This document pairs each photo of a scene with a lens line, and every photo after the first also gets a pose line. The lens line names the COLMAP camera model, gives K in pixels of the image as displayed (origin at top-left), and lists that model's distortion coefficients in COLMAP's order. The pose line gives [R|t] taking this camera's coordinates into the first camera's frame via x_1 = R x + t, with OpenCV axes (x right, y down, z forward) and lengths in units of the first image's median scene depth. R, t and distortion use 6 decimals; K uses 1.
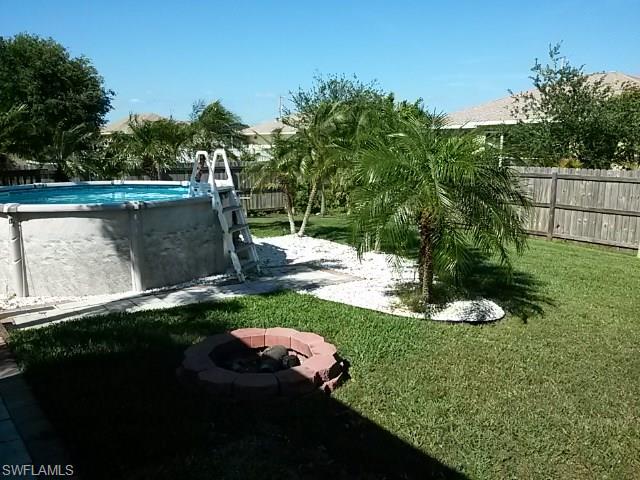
lens RADIAL K [[520.7, 0, 320.0], [0, 520.7, 240.0], [0, 0, 1]] dist [0.007201, 0.001671]
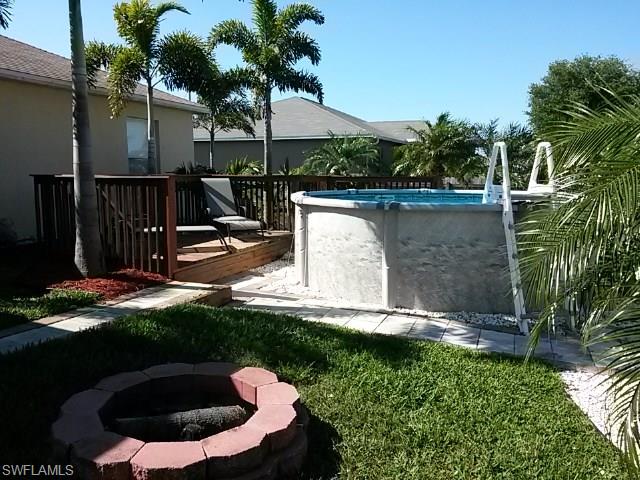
lens RADIAL K [[520.7, 0, 320.0], [0, 520.7, 240.0], [0, 0, 1]] dist [0.007201, 0.001671]
pose [[0.524330, 0.116591, -0.843496, 0.290962], [-0.157561, 0.986760, 0.038452, -0.024489], [0.836811, 0.112741, 0.535758, 0.429858]]
